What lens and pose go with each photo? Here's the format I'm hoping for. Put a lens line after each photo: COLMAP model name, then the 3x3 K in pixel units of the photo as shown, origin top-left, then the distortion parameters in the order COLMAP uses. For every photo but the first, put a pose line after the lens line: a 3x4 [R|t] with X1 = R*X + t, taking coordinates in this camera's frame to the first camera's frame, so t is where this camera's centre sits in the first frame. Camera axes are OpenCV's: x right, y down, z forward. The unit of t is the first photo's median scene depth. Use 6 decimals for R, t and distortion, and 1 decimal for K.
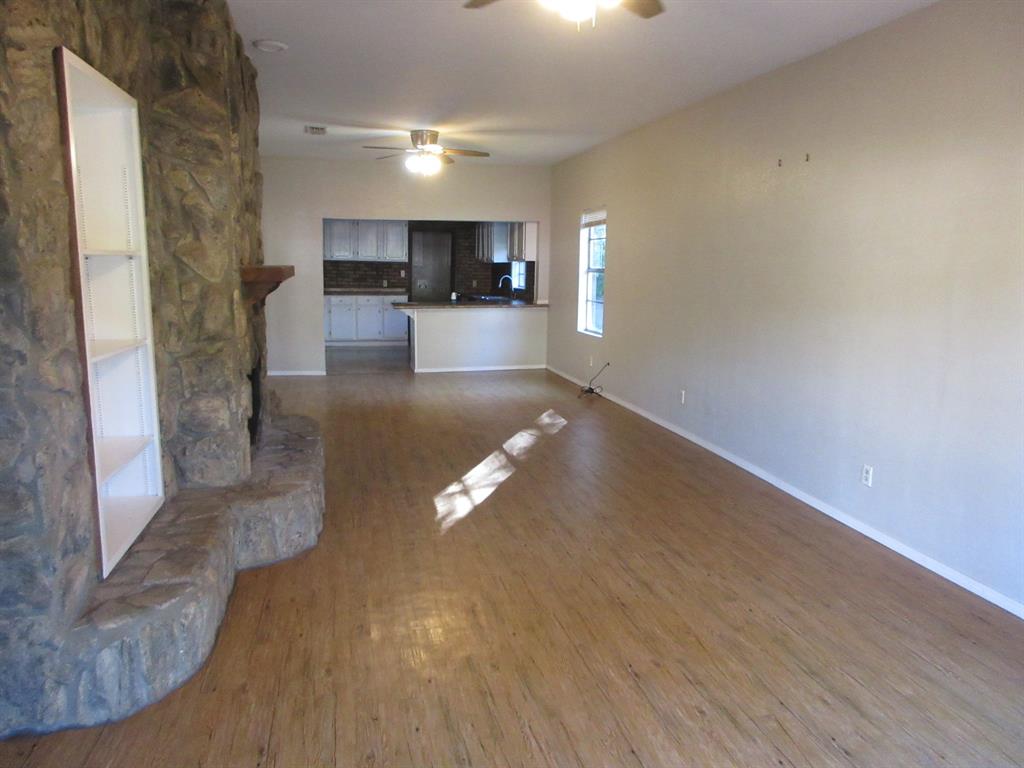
lens RADIAL K [[770.0, 0, 521.1], [0, 770.0, 383.2], [0, 0, 1]] dist [-0.011268, 0.016271]
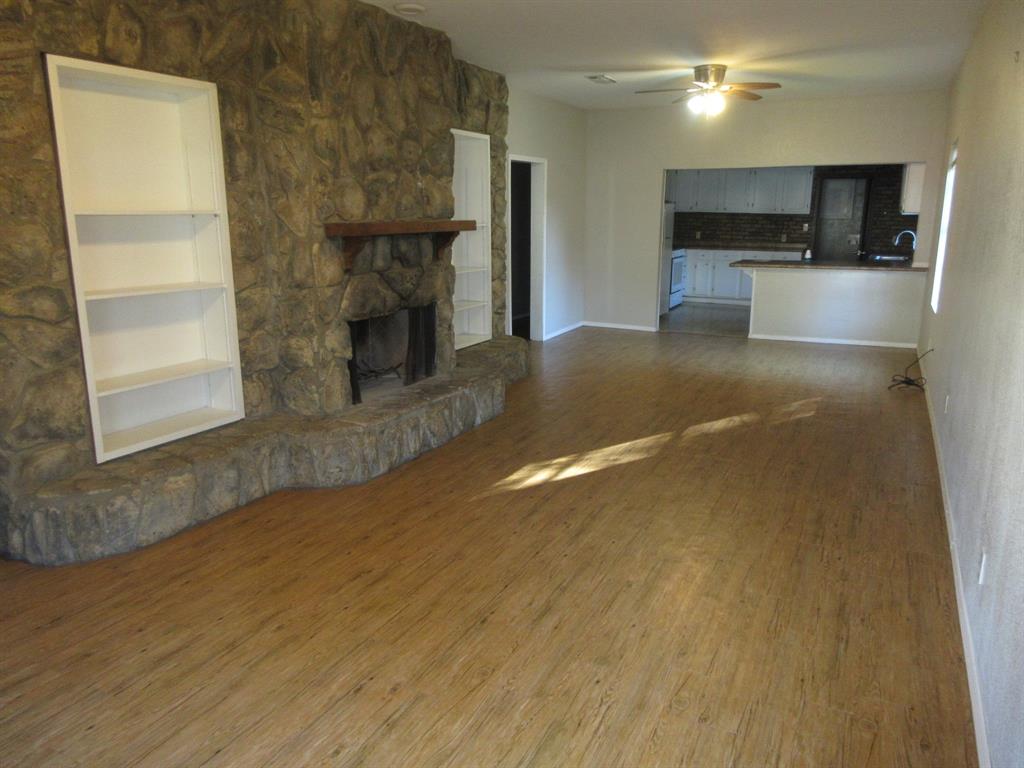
lens RADIAL K [[770.0, 0, 518.1], [0, 770.0, 383.5], [0, 0, 1]] dist [-0.011268, 0.016271]
pose [[0.764300, 0.131477, -0.631316, 0.593398], [-0.092816, 0.991230, 0.094065, -0.052357], [0.638147, -0.013297, 0.769800, 0.324443]]
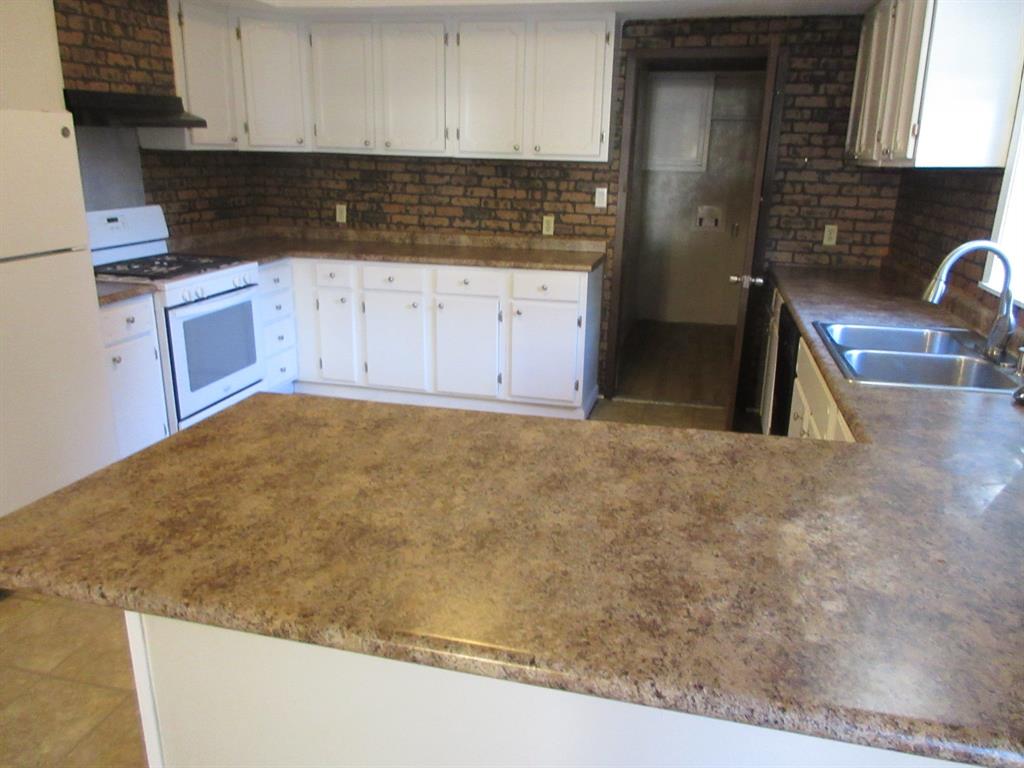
lens RADIAL K [[770.0, 0, 518.6], [0, 770.0, 382.6], [0, 0, 1]] dist [-0.011268, 0.016271]
pose [[0.880037, 0.135389, -0.455198, -0.075901], [-0.076581, 0.986414, 0.145334, -0.362742], [0.468690, -0.093040, 0.878449, 2.272308]]
